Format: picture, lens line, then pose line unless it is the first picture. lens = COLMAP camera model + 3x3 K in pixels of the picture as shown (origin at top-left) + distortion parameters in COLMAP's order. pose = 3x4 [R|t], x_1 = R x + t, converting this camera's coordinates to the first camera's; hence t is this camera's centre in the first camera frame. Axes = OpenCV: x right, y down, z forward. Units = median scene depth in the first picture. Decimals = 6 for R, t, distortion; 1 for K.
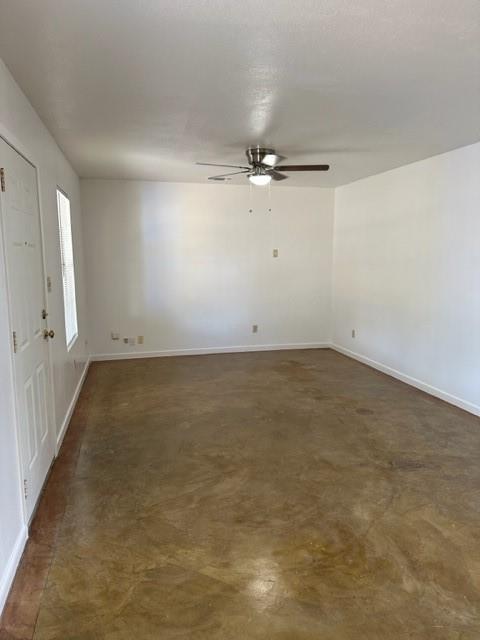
lens RADIAL K [[449.8, 0, 239.1], [0, 449.8, 313.4], [0, 0, 1]] dist [0.055956, -0.058657]
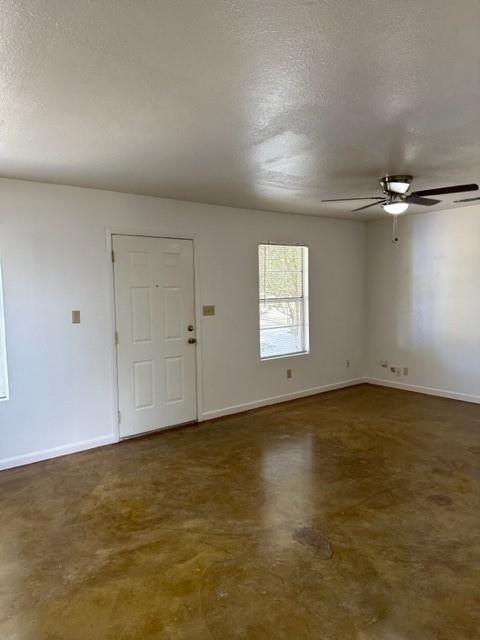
lens RADIAL K [[449.8, 0, 251.9], [0, 449.8, 321.2], [0, 0, 1]] dist [0.055956, -0.058657]
pose [[0.425690, 0.070950, -0.902083, 1.159569], [-0.106998, 0.993874, 0.027678, -0.094578], [0.898521, 0.084739, 0.430674, 0.533480]]
